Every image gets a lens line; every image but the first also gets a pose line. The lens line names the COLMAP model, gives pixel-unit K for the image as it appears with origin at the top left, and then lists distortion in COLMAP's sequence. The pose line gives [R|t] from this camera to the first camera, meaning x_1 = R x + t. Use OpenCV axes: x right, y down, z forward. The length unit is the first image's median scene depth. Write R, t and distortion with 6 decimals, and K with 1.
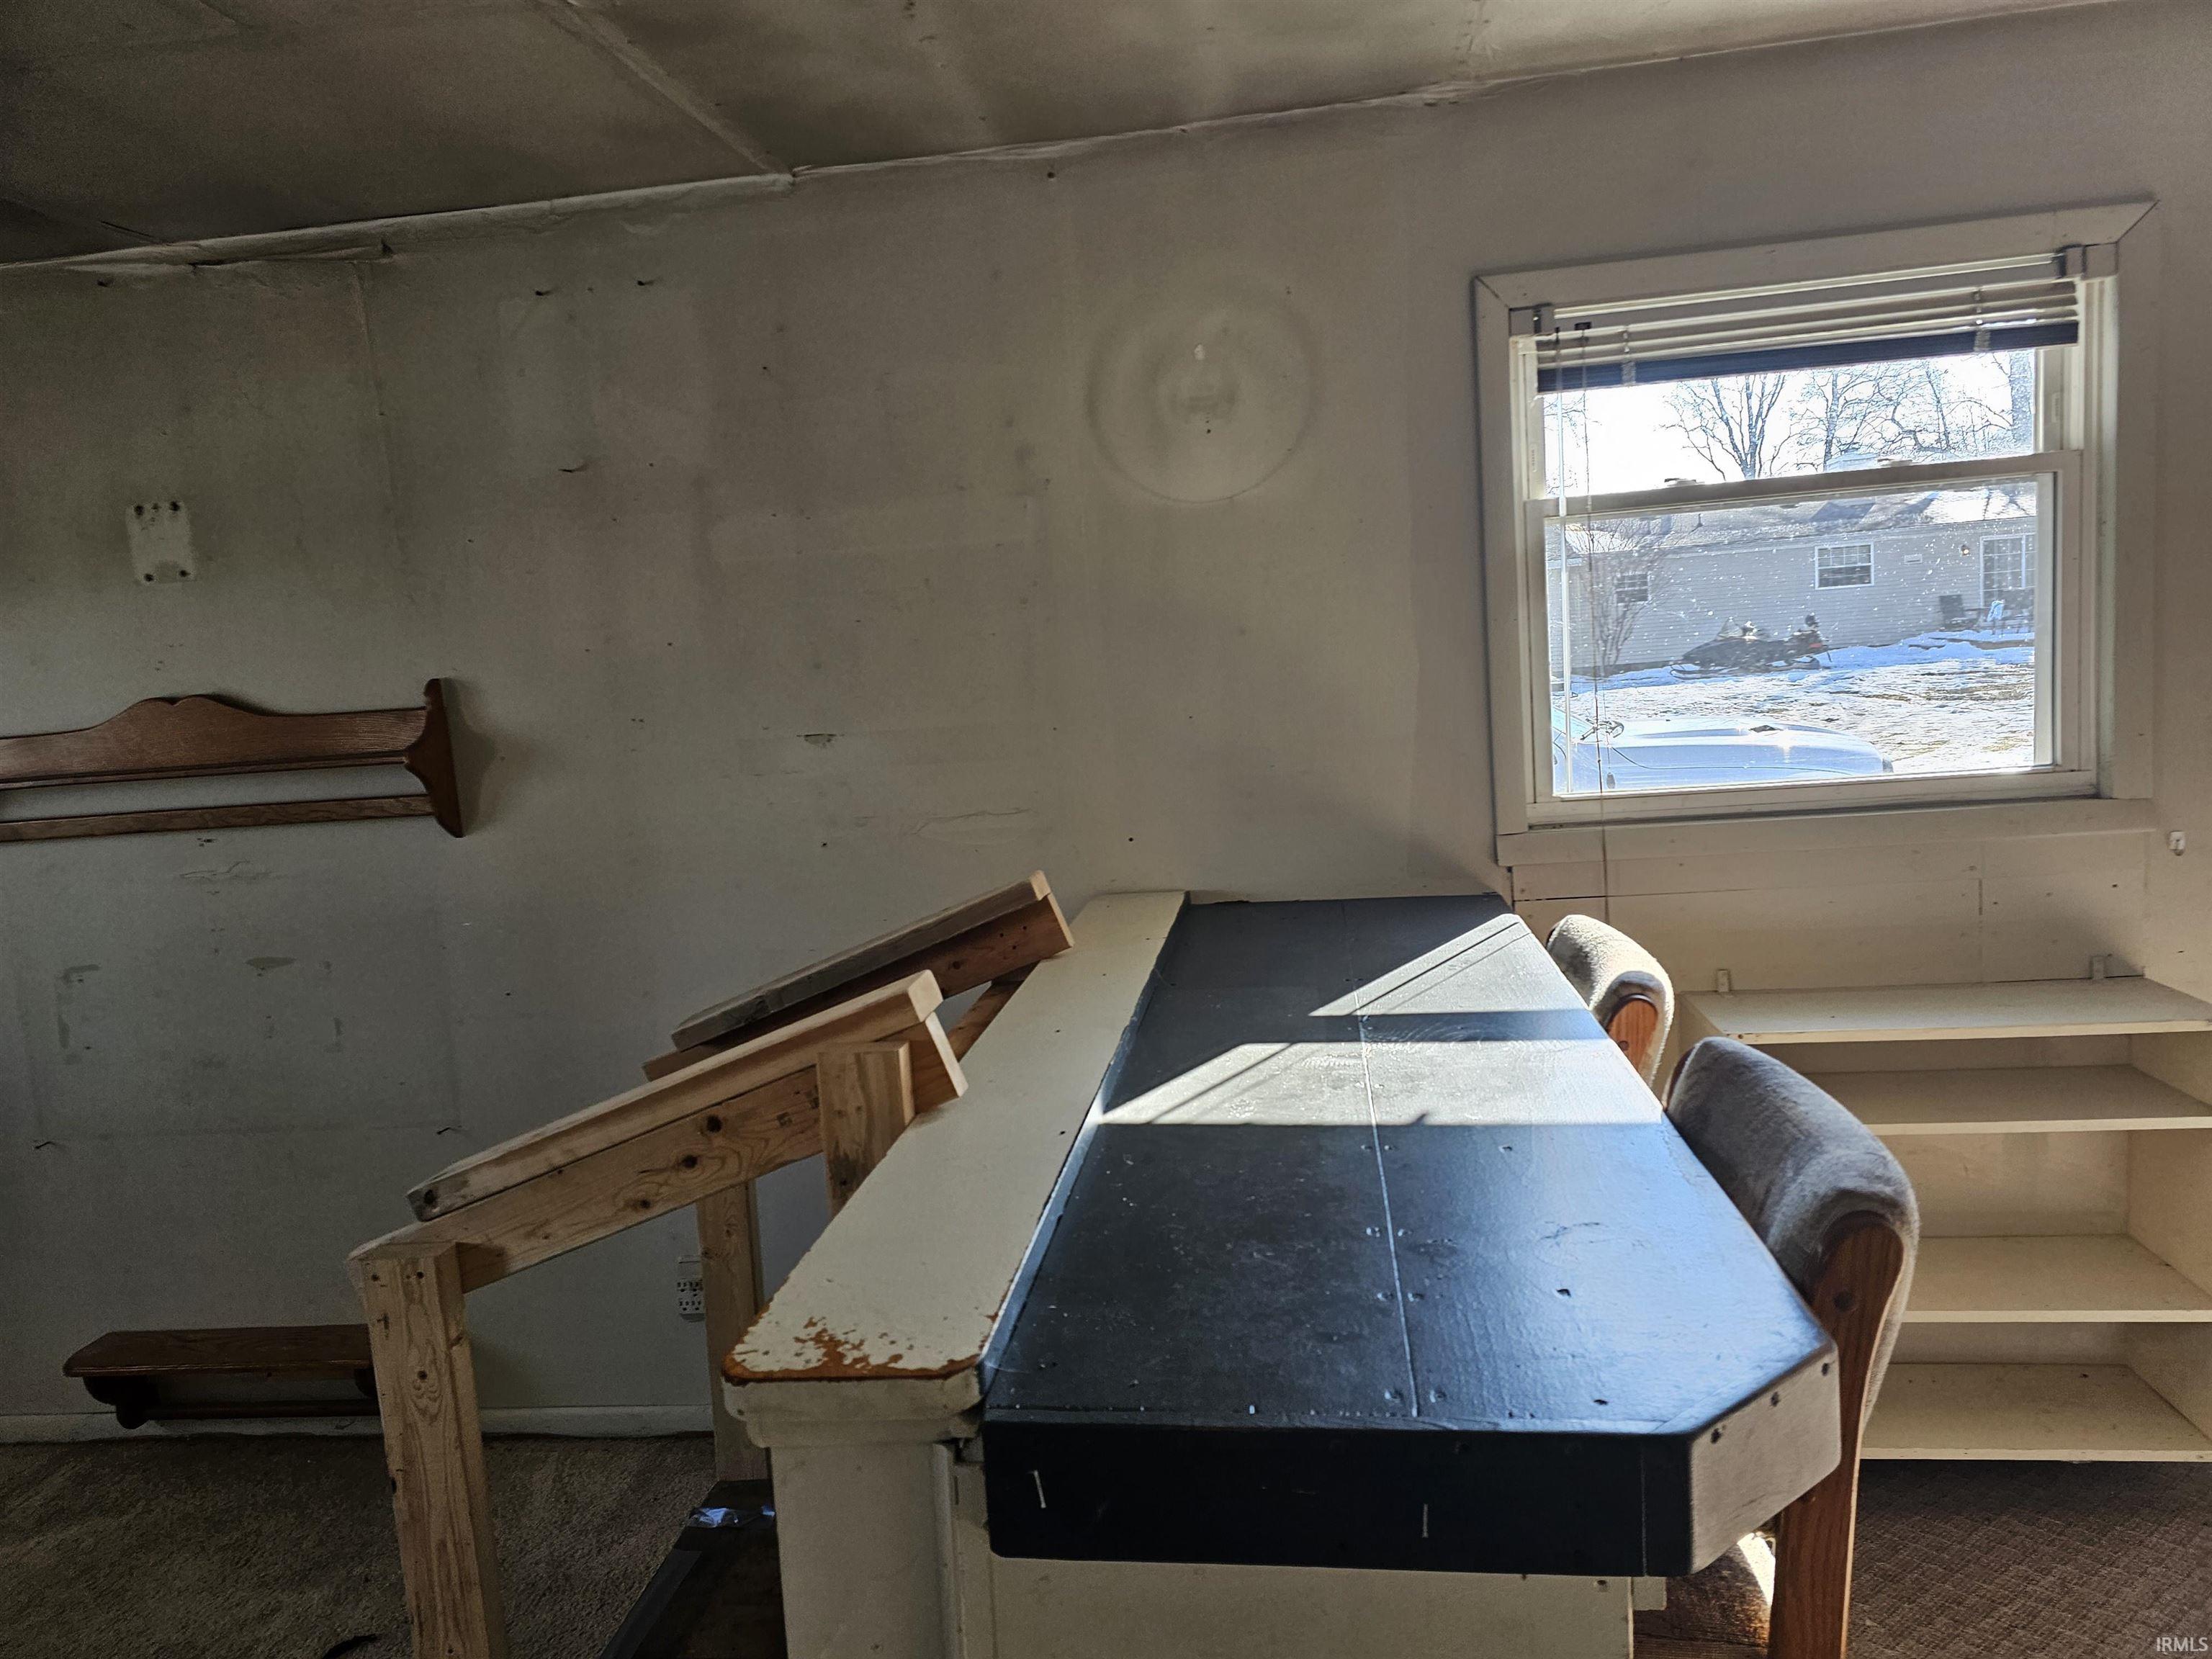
lens RADIAL K [[1493.9, 0, 1118.9], [0, 1493.9, 831.8], [0, 0, 1]] dist [0.038935, -0.020413]
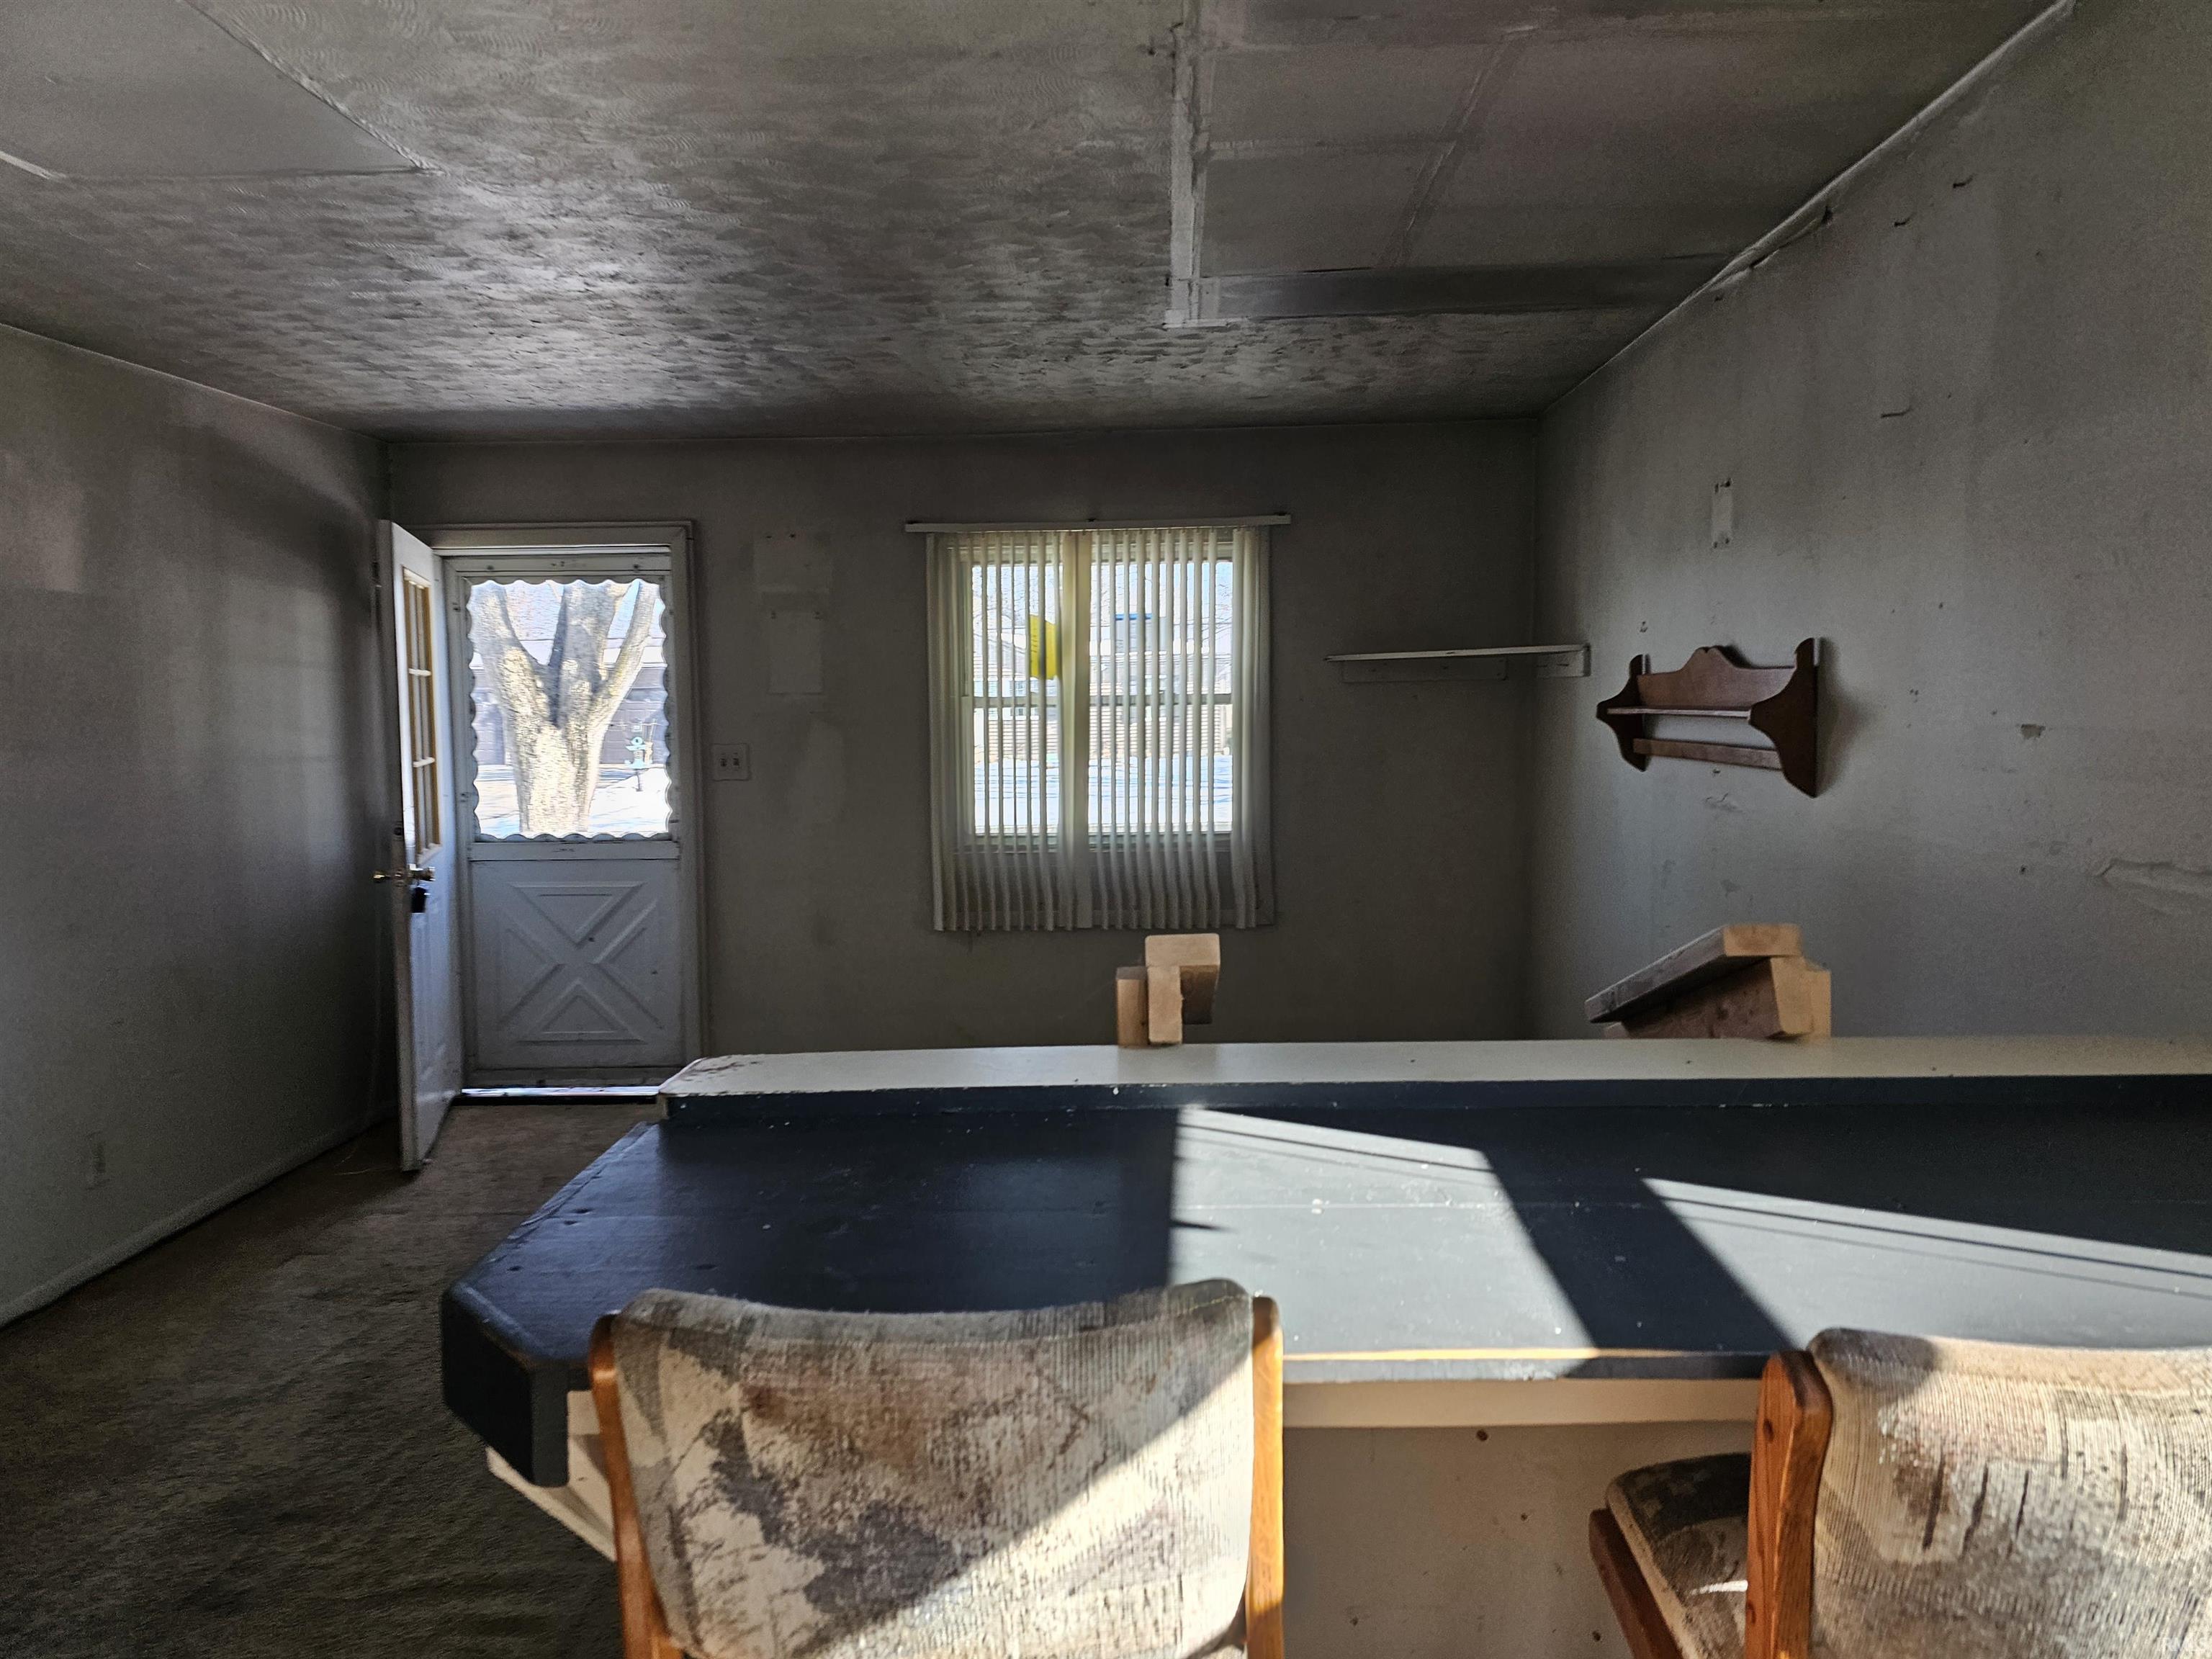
lens RADIAL K [[1493.9, 0, 1124.6], [0, 1493.9, 824.8], [0, 0, 1]] dist [0.038935, -0.020413]
pose [[0.086069, 0.157428, -0.983773, 0.533103], [-0.107404, 0.983148, 0.147932, -0.080808], [0.990483, 0.092929, 0.101527, 0.464369]]
